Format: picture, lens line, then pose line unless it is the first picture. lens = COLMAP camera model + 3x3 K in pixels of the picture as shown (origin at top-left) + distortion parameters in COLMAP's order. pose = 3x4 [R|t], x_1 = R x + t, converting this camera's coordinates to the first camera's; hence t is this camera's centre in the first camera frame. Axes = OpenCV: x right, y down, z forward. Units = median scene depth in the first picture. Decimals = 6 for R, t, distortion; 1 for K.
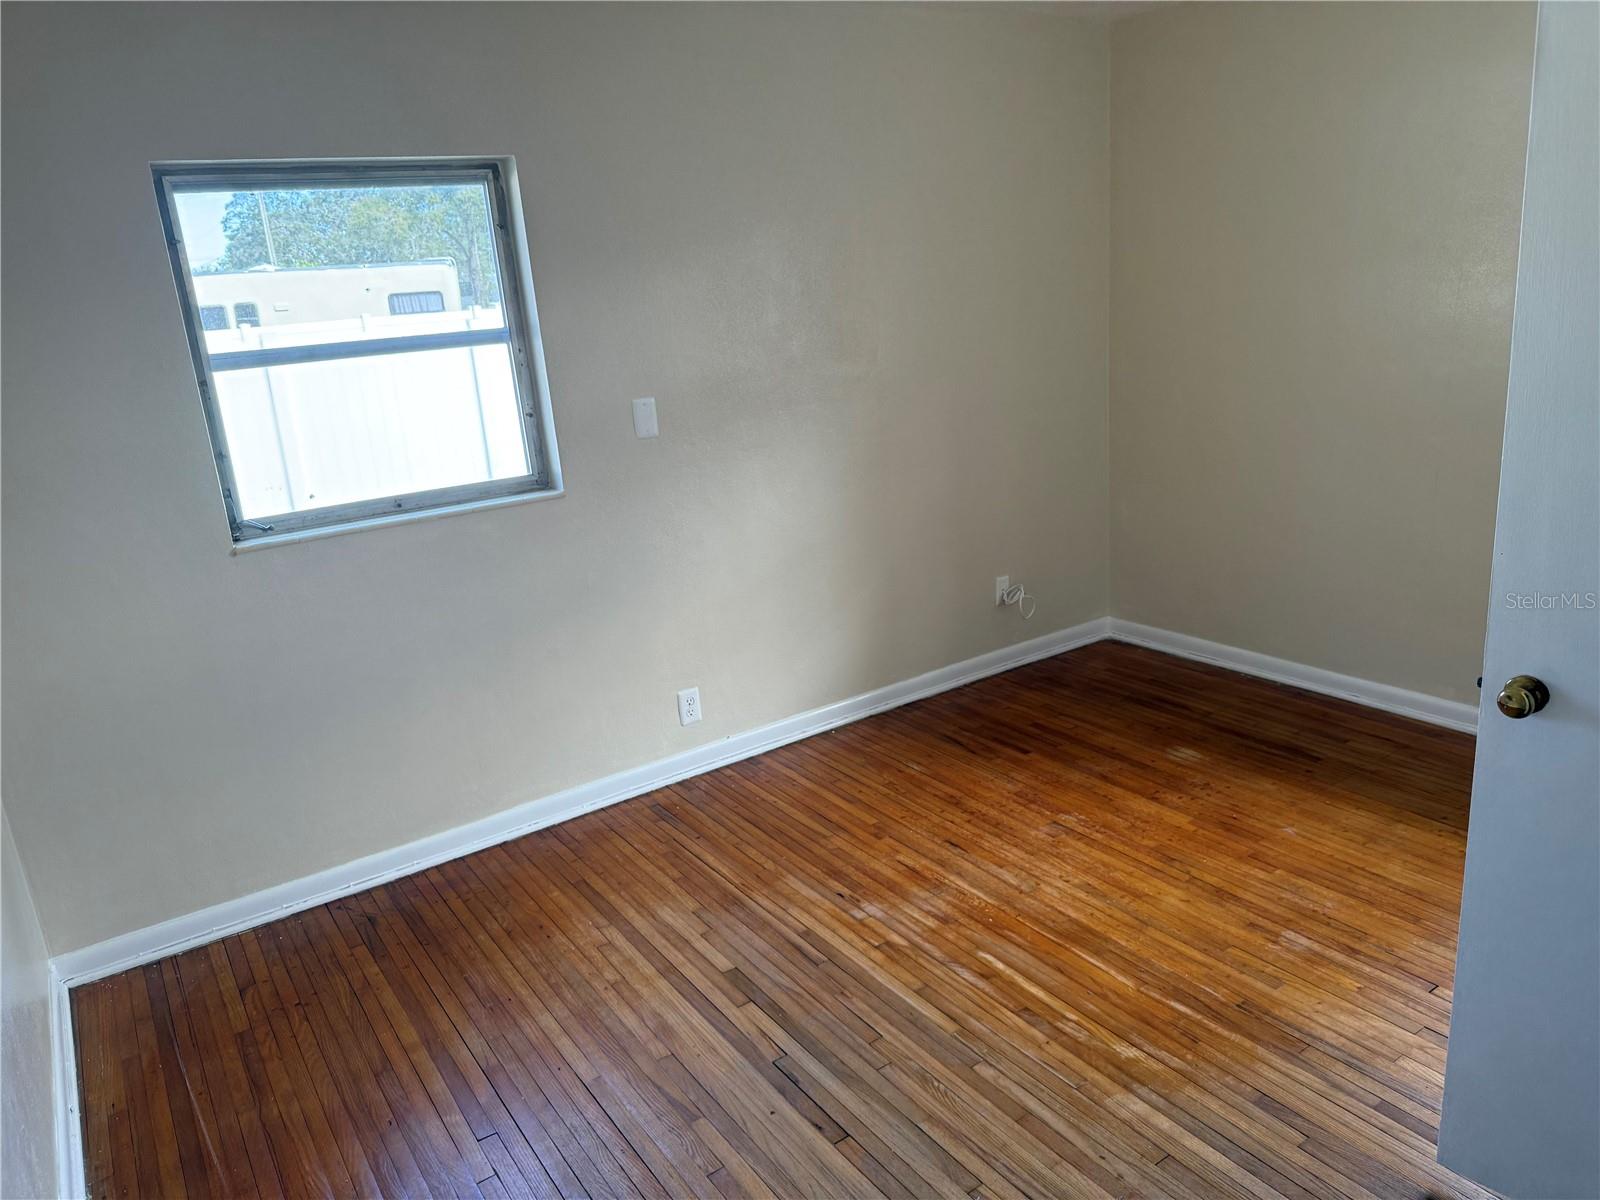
lens RADIAL K [[1093.1, 0, 802.8], [0, 1093.1, 587.5], [0, 0, 1]] dist [0.006917, -0.020516]
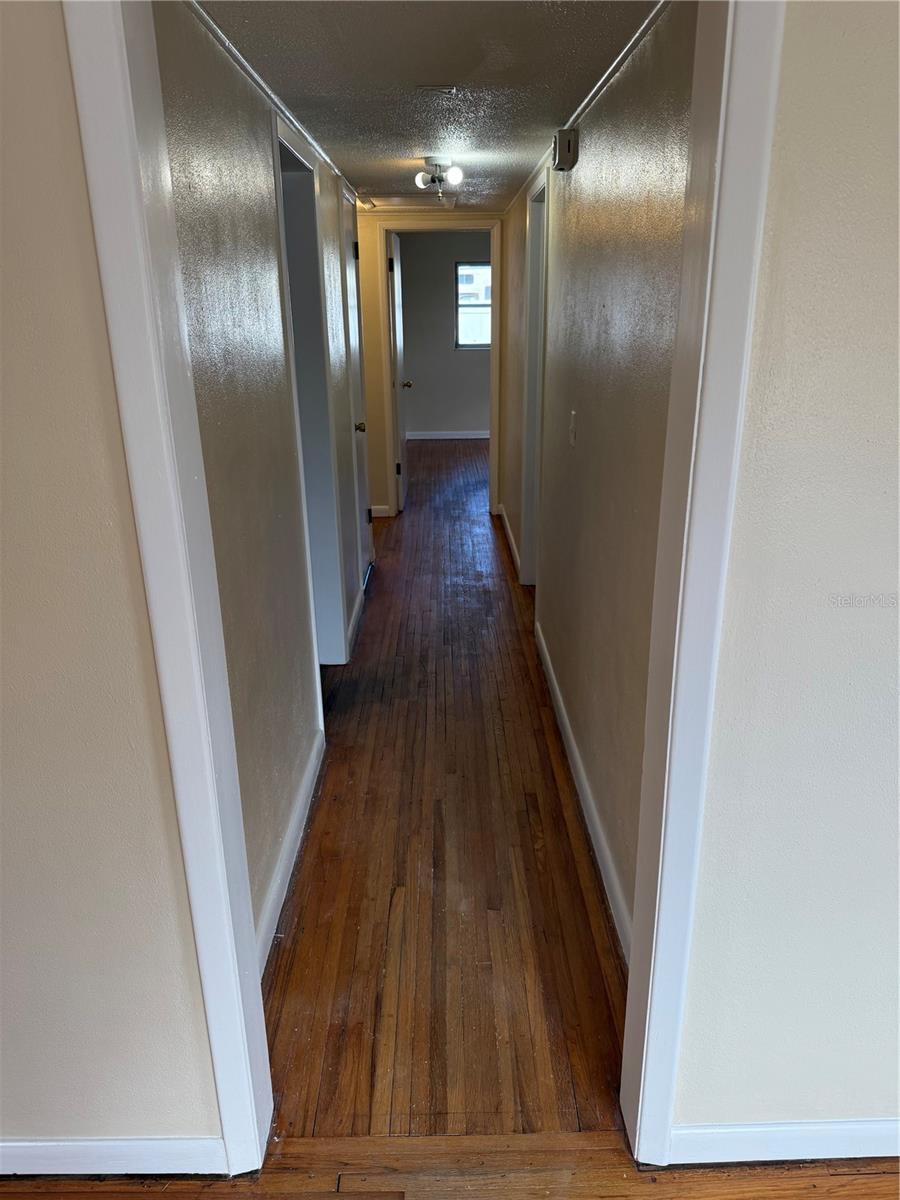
lens RADIAL K [[819.8, 0, 452.1], [0, 819.8, 597.7], [0, 0, 1]] dist [0.006917, -0.020516]
pose [[0.821572, 0.266885, -0.503778, 1.924193], [-0.209486, 0.963163, 0.168619, 0.511163], [0.530222, -0.032998, 0.847216, -2.527514]]
